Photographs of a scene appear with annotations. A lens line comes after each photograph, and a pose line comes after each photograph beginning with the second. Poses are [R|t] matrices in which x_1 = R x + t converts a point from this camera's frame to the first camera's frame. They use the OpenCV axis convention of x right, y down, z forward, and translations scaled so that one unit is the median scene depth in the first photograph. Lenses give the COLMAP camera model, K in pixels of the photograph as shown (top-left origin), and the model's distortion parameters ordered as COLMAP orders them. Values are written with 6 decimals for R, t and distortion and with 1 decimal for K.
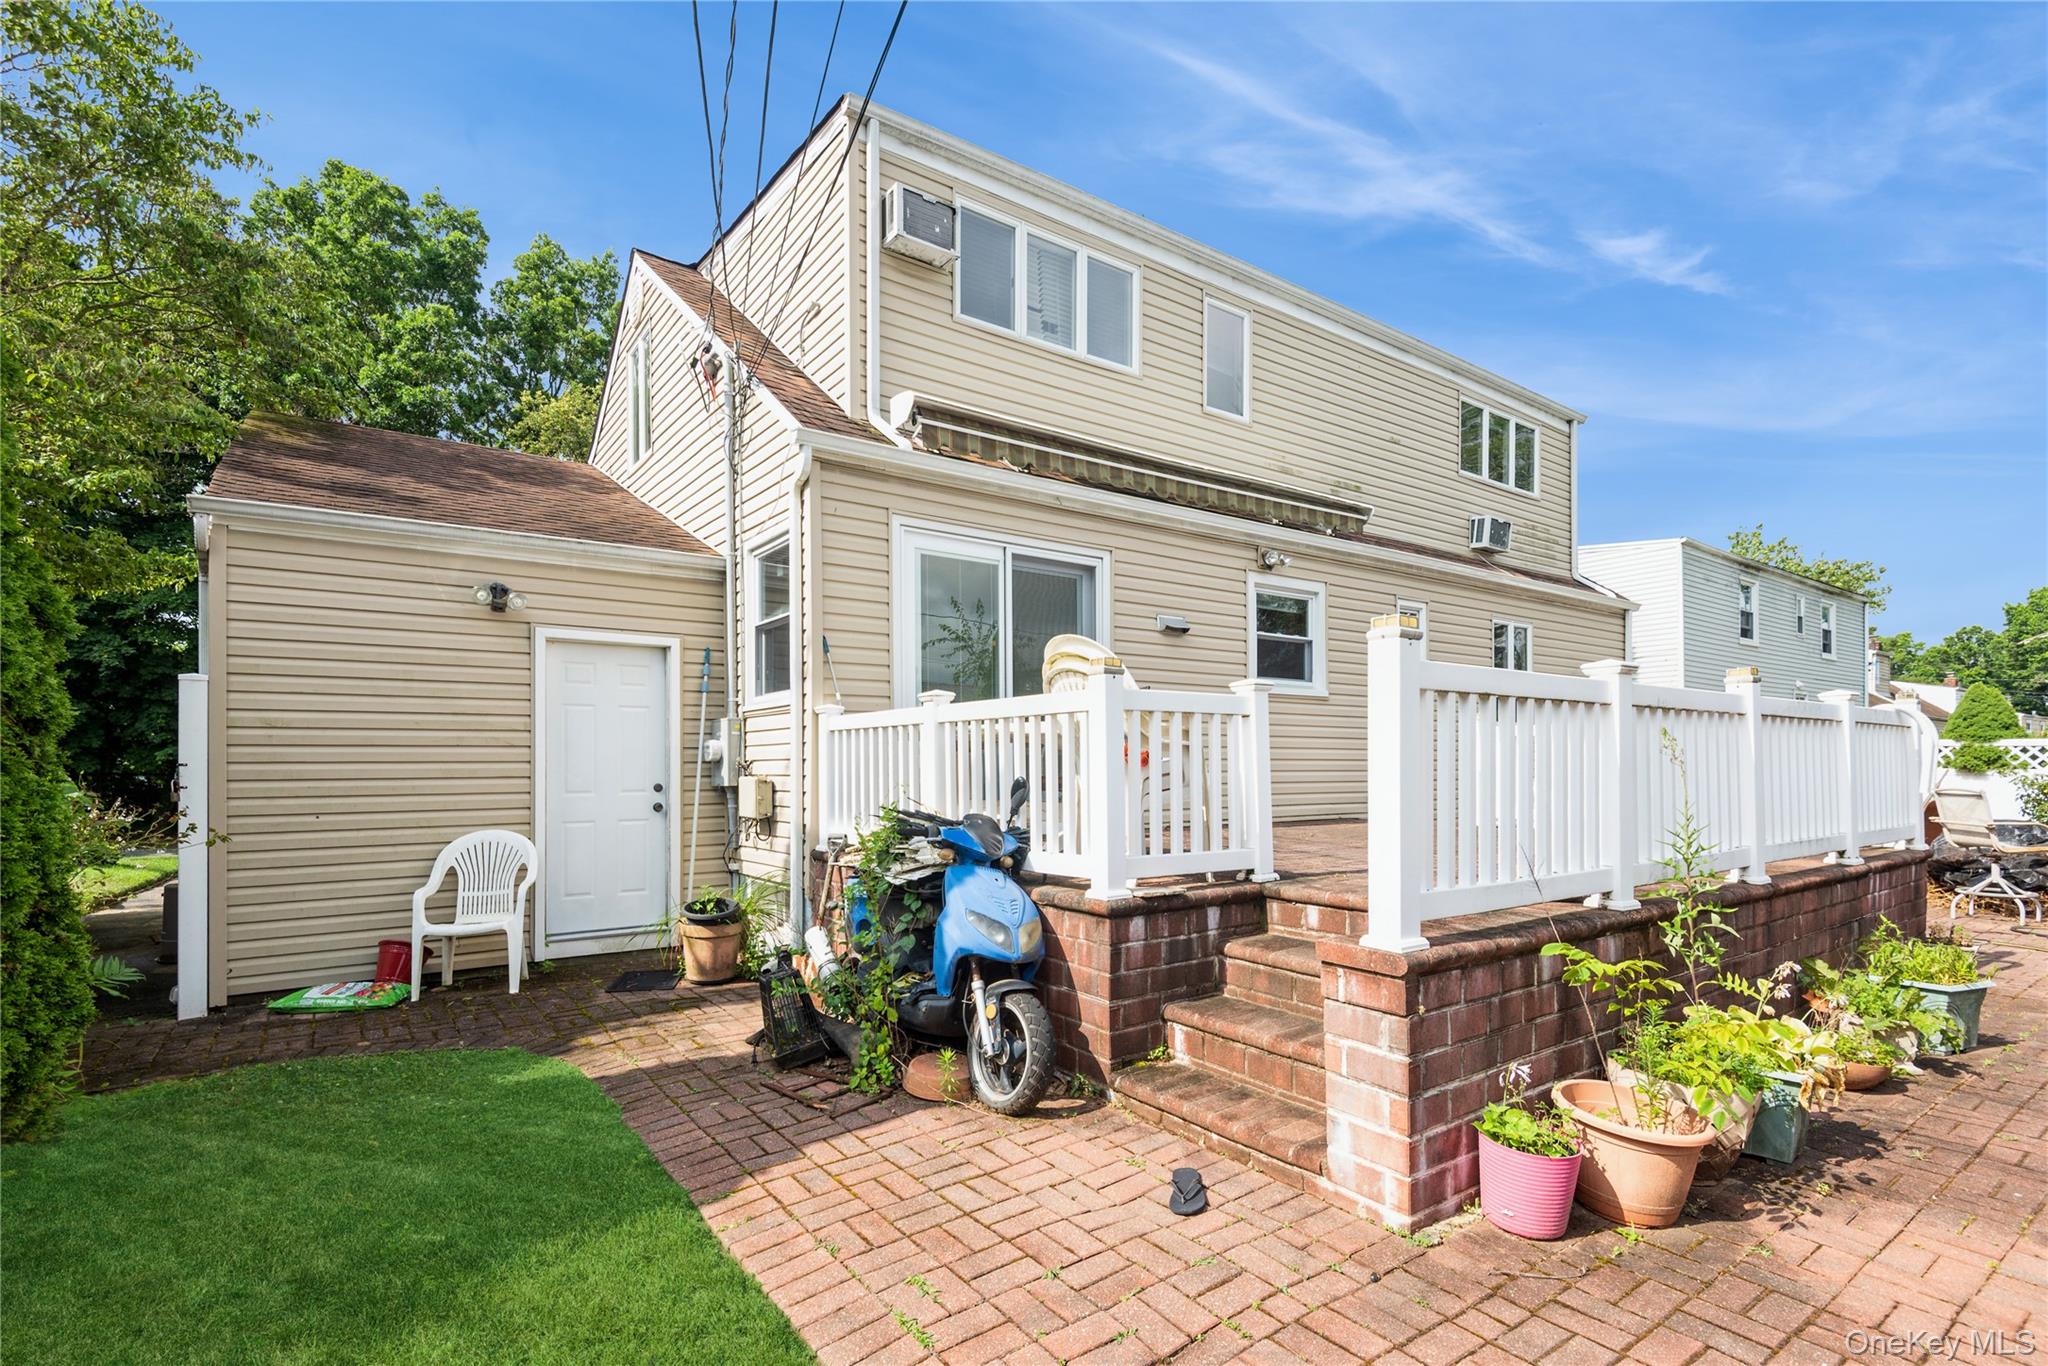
lens RADIAL K [[968.5, 0, 1022.7], [0, 968.5, 770.1], [0, 0, 1]] dist [0.032879, -0.023583]
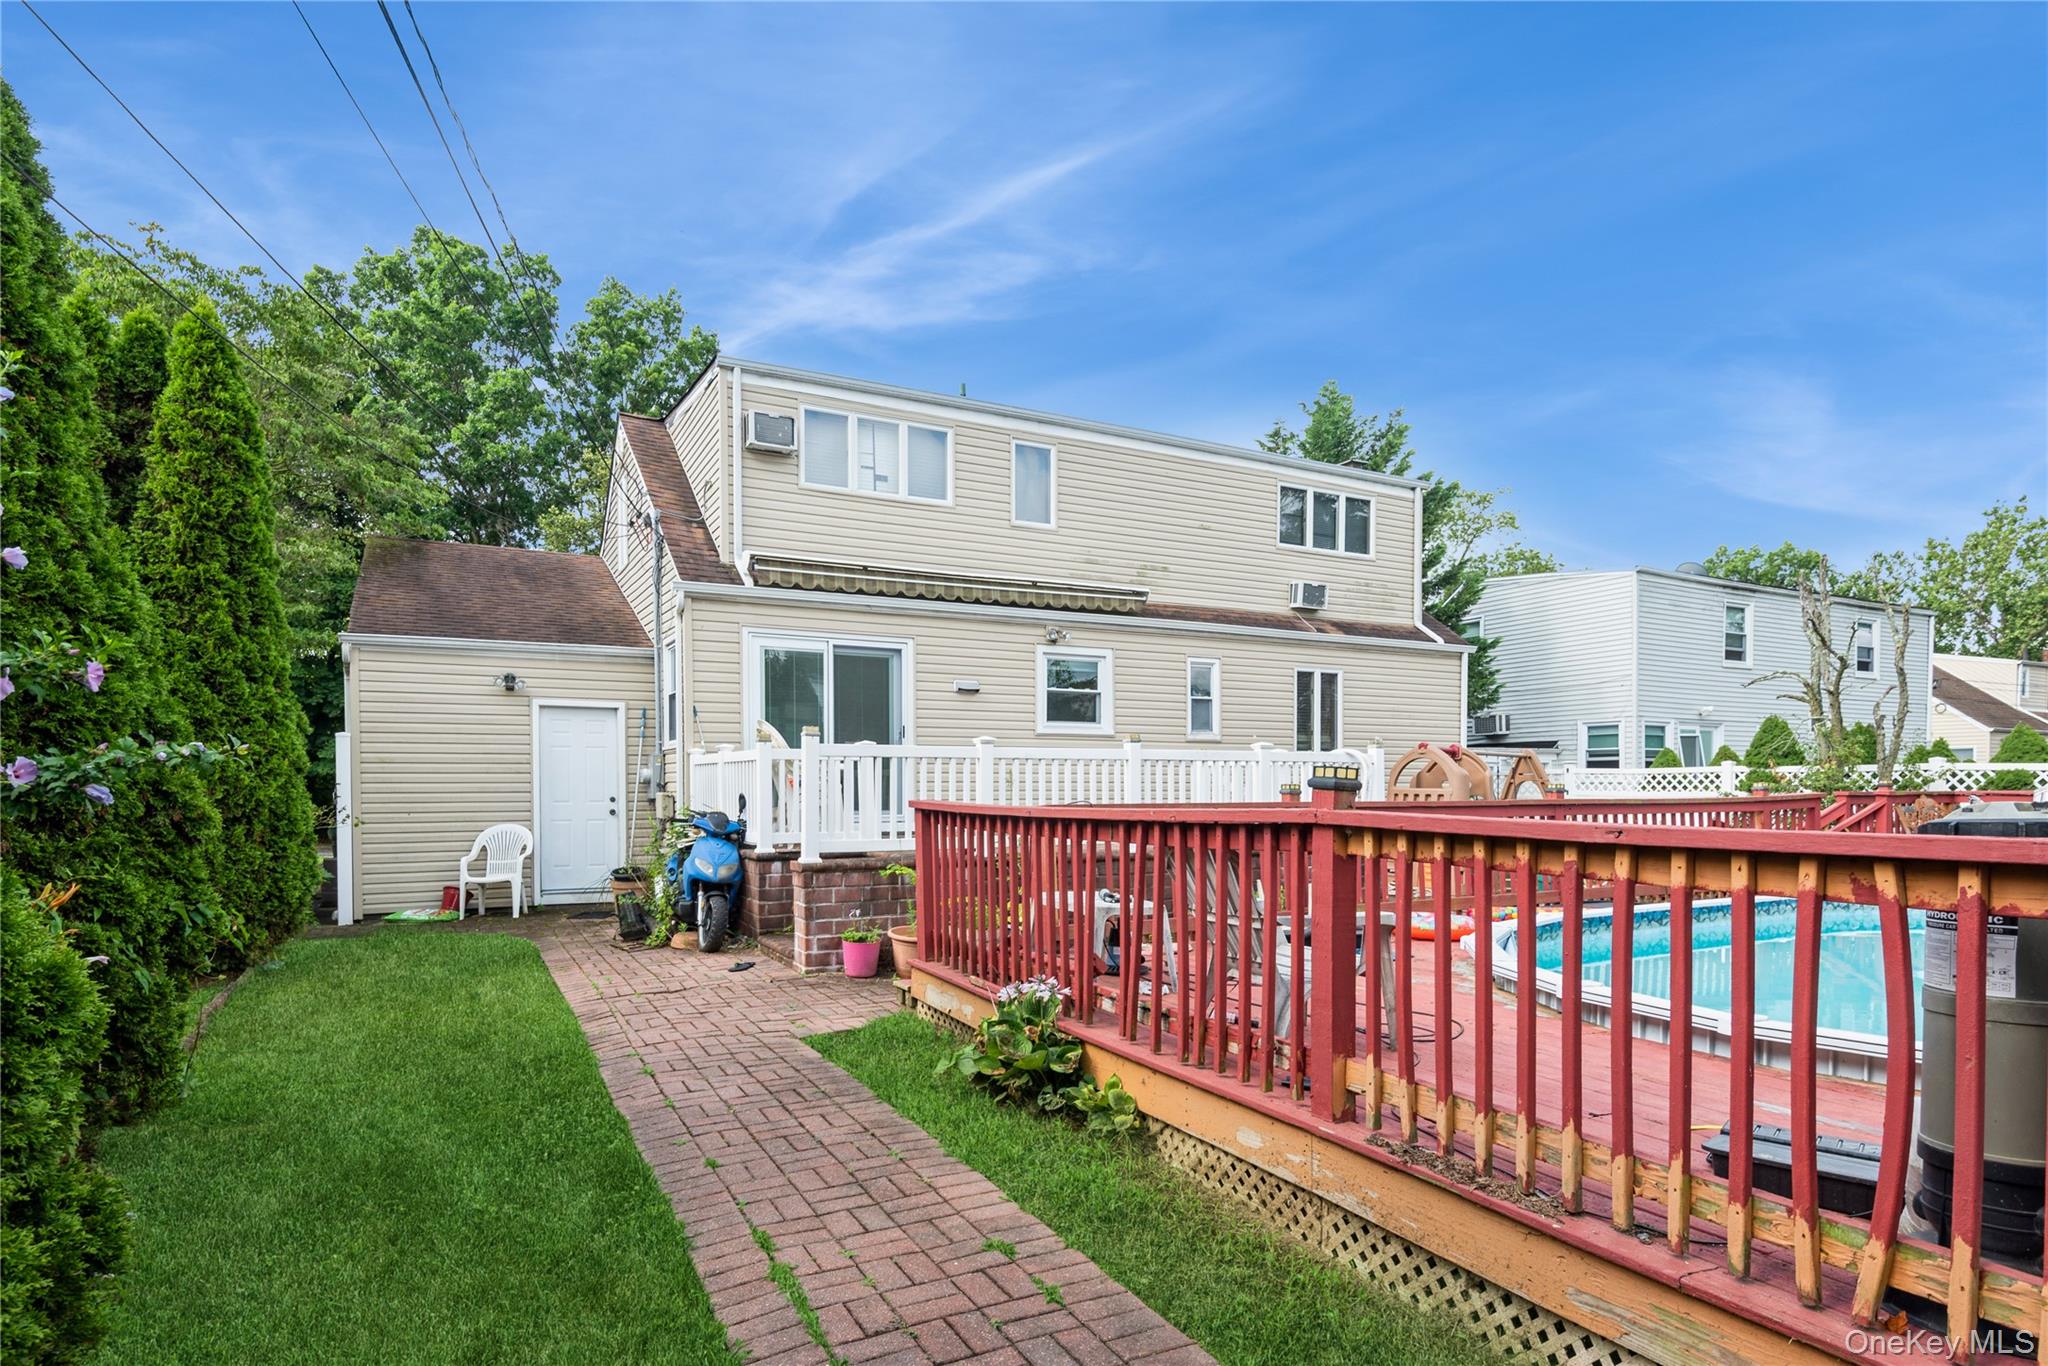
lens RADIAL K [[1123.1, 0, 1032.1], [0, 1123.1, 825.8], [0, 0, 1]] dist [0.016034, -0.000802]
pose [[0.991121, 0.008905, -0.132663, 0.524990], [-0.004683, 0.999474, 0.032101, -0.000540], [0.132879, -0.031195, 0.990641, -0.685914]]
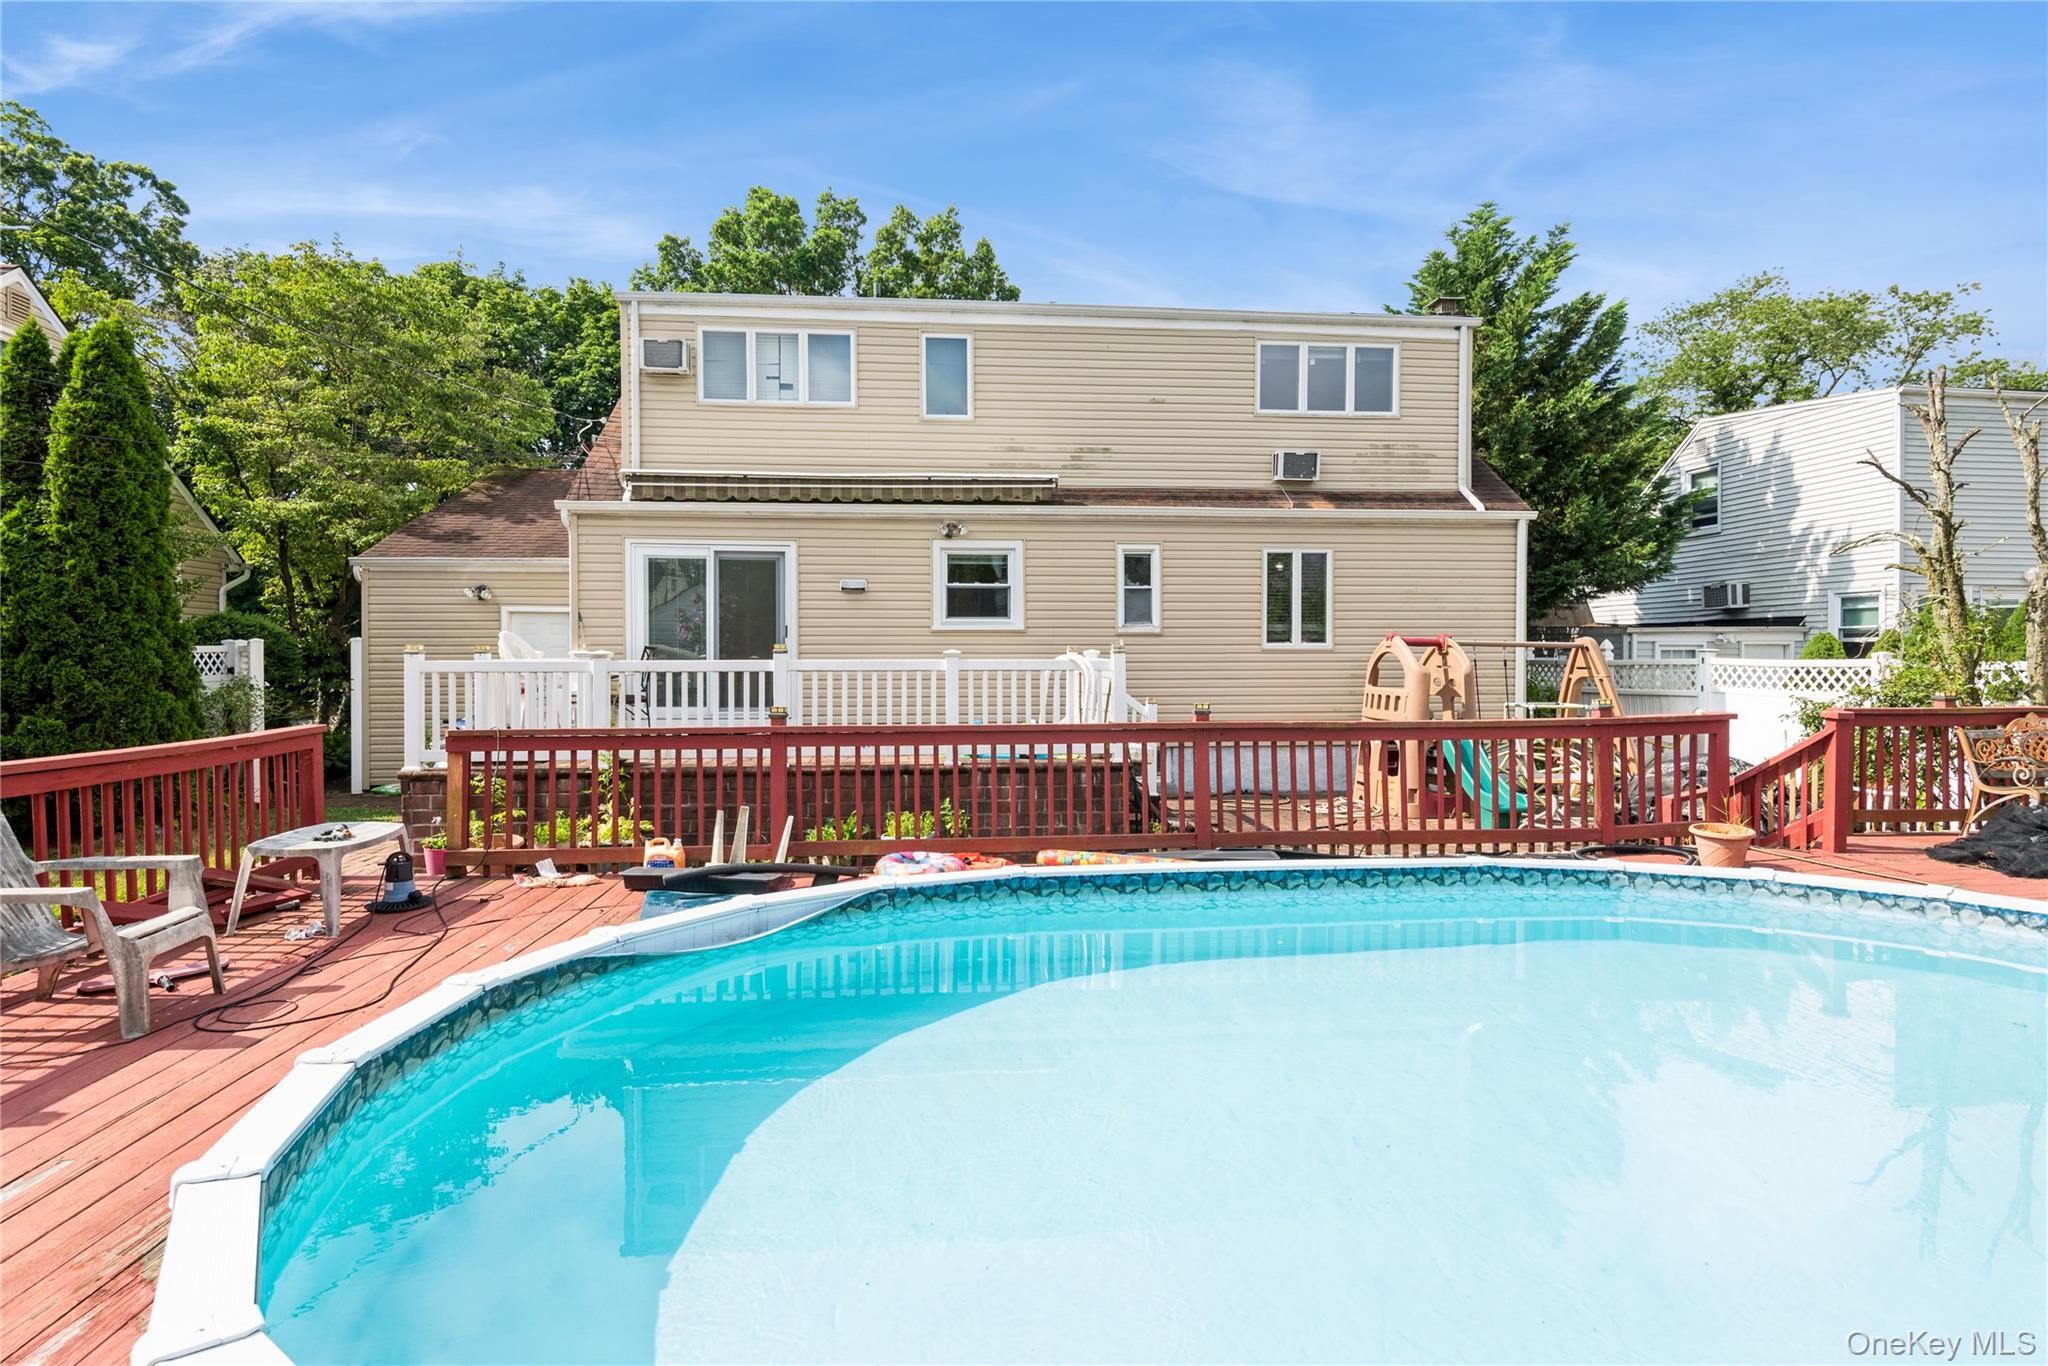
lens RADIAL K [[1105.0, 0, 1024.0], [0, 1105.0, 683.0], [0, 0, 1]] dist [0.017985, -0.000585]
pose [[0.860840, 0.017440, -0.508576, 1.343016], [-0.005607, 0.999677, 0.024790, -0.054557], [0.508844, -0.018488, 0.860660, -0.301011]]
